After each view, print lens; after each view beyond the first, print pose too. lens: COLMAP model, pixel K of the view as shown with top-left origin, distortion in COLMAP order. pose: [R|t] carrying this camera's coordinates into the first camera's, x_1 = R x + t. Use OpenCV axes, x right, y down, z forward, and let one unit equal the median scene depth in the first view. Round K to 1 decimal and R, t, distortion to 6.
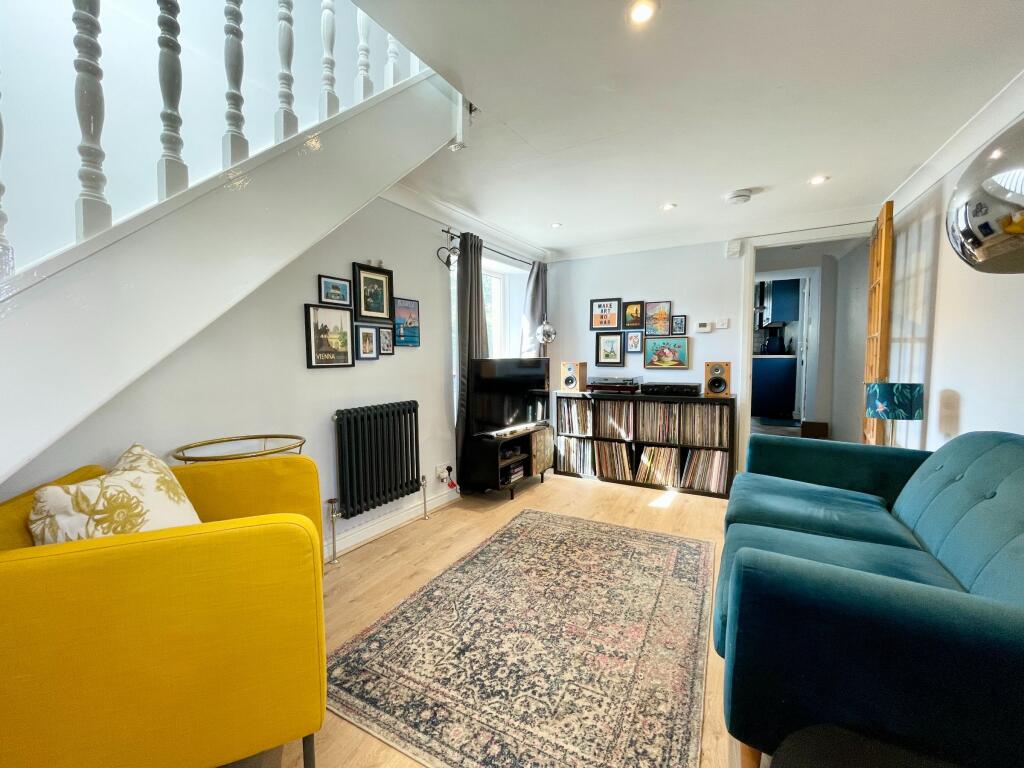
lens RADIAL K [[414.3, 0, 507.8], [0, 414.3, 385.2], [0, 0, 1]] dist [-0.010445, 0.001839]
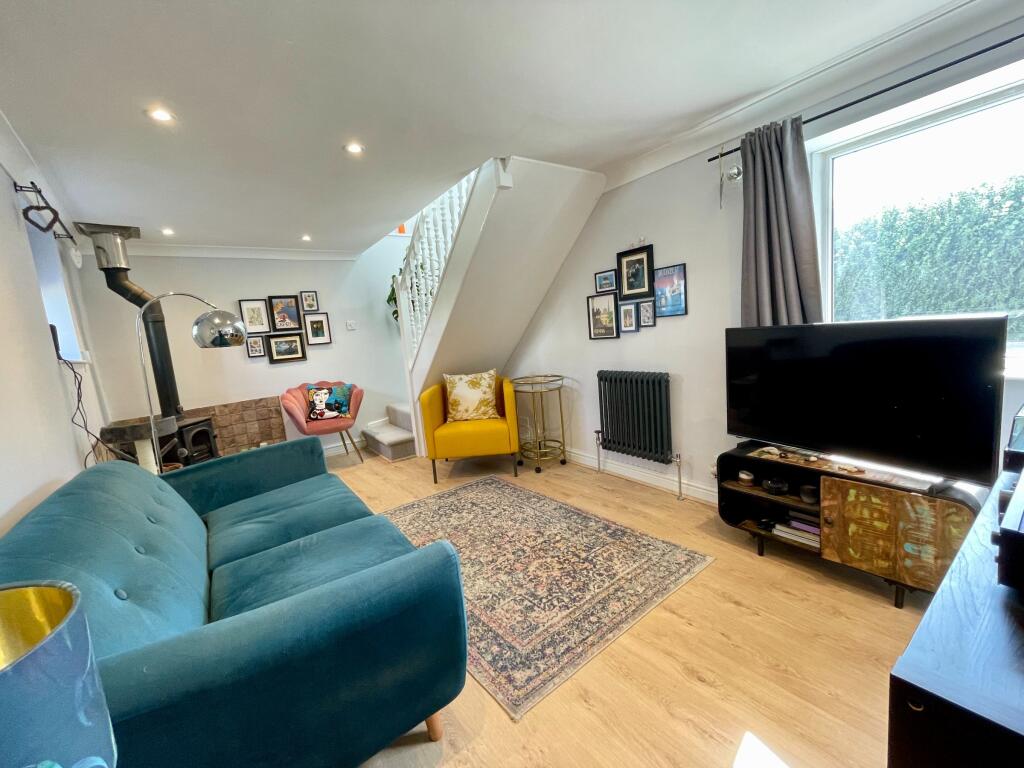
lens RADIAL K [[414.3, 0, 510.5], [0, 414.3, 384.0], [0, 0, 1]] dist [-0.010445, 0.001839]
pose [[-0.396556, 0.158000, -0.904312, 0.953389], [0.025640, 0.986600, 0.161133, -0.123104], [0.917652, 0.040712, -0.395293, 1.248566]]
